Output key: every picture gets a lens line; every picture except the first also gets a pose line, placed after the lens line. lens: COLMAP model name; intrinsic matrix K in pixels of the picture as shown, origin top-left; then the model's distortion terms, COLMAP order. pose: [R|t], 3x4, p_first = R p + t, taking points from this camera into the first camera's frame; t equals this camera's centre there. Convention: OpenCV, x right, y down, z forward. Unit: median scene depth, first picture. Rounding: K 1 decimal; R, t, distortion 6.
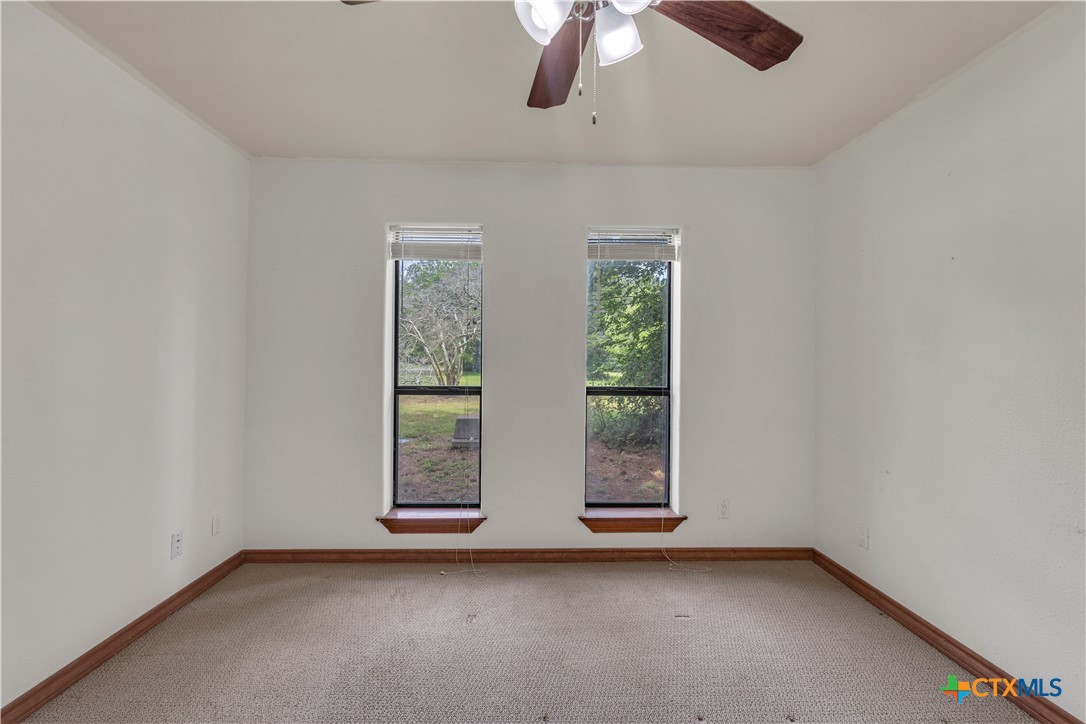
lens RADIAL K [[498.5, 0, 538.8], [0, 498.5, 357.3], [0, 0, 1]] dist [0.009397, -0.002692]
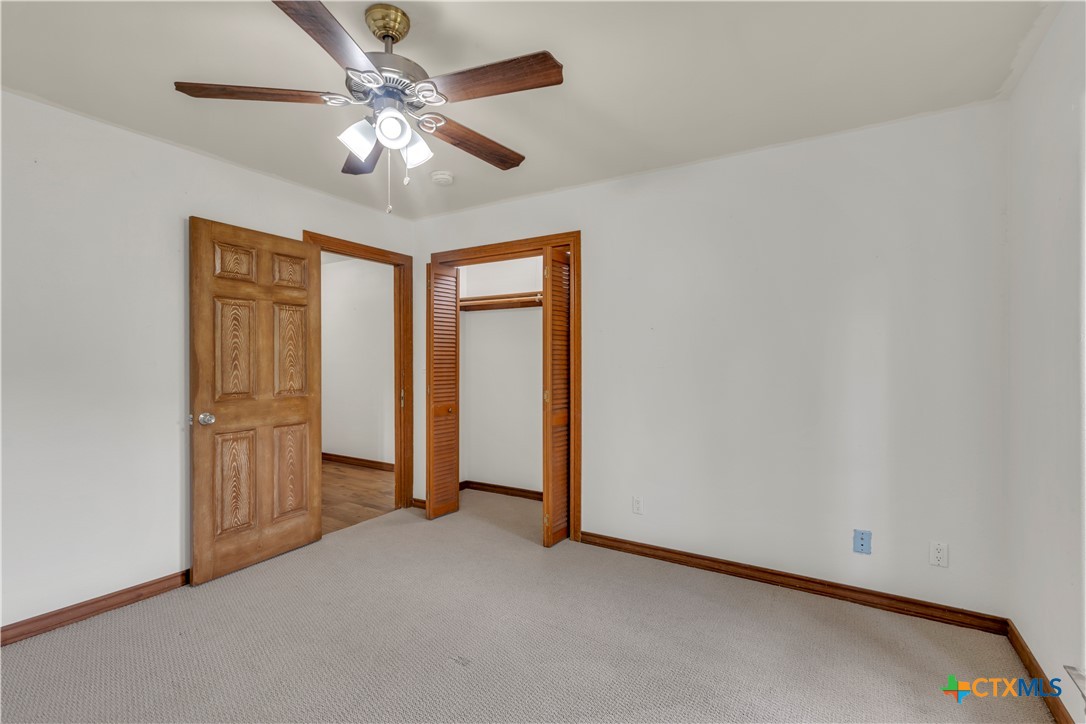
lens RADIAL K [[498.5, 0, 551.3], [0, 498.5, 357.8], [0, 0, 1]] dist [0.009397, -0.002692]
pose [[-0.533851, -0.010479, -0.845513, 0.446498], [-0.001374, 0.999933, -0.011526, 0.003209], [0.845577, -0.004992, -0.533830, 0.886262]]
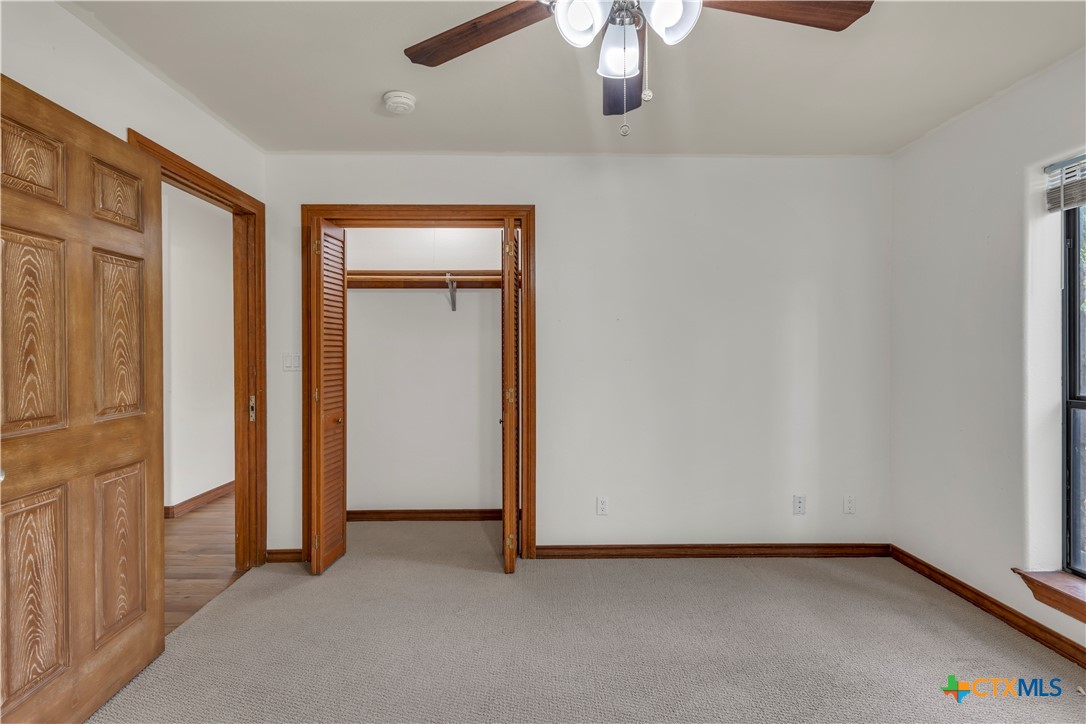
lens RADIAL K [[498.5, 0, 545.1], [0, 498.5, 353.4], [0, 0, 1]] dist [0.009397, -0.002692]
pose [[0.007545, -0.003308, -0.999966, 0.452046], [0.003375, 0.999989, -0.003283, 0.000144], [0.999966, -0.003350, 0.007556, 0.315474]]
